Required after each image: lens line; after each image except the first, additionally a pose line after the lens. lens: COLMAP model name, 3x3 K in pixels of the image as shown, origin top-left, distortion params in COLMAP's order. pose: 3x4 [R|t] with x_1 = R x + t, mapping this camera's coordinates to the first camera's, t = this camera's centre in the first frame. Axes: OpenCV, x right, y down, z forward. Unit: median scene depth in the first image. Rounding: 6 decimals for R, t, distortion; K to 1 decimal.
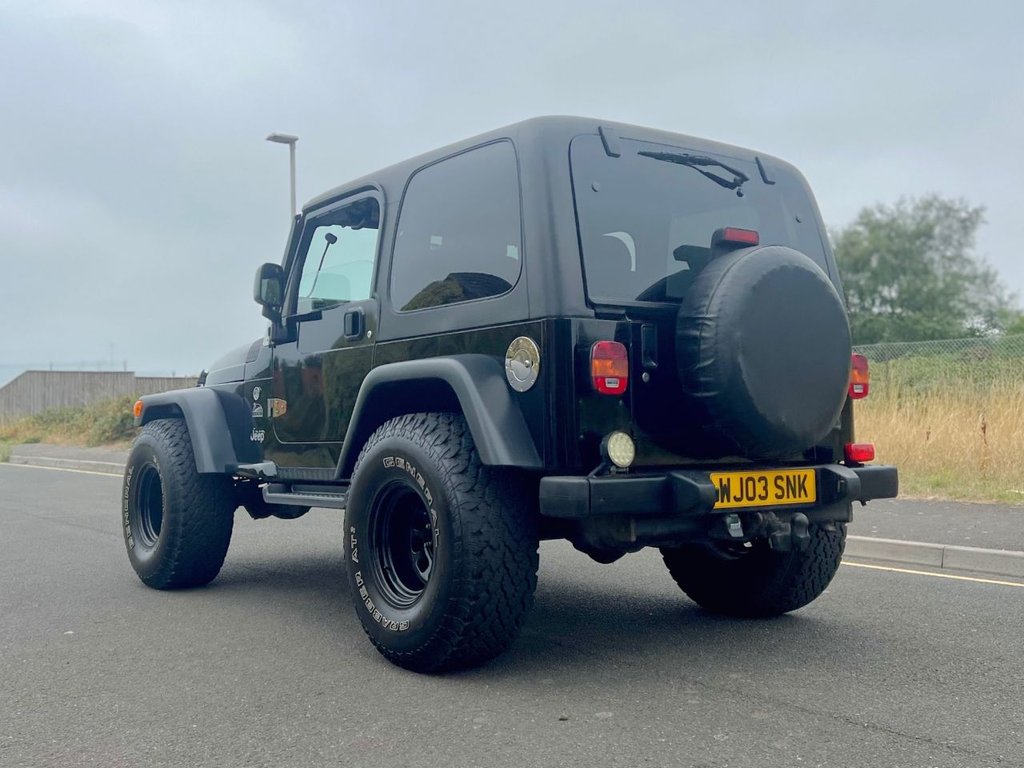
lens RADIAL K [[1141.6, 0, 498.4], [0, 1141.6, 316.5], [0, 0, 1]] dist [0.141924, -0.503416]
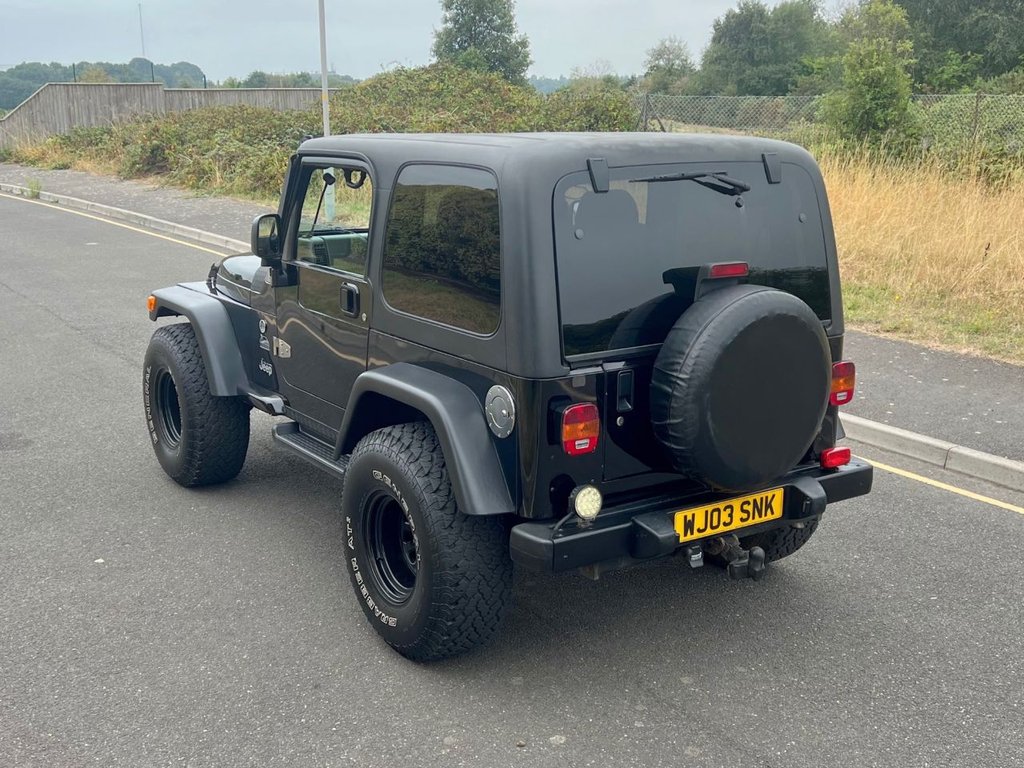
lens RADIAL K [[1224.6, 0, 512.0], [0, 1224.6, 384.0], [0, 0, 1]] dist [0.157085, -0.630914]
pose [[0.998864, 0.027811, -0.038683, 0.070829], [-0.013867, 0.946502, 0.322399, -0.324860], [0.045580, -0.321496, 0.945813, -0.042367]]
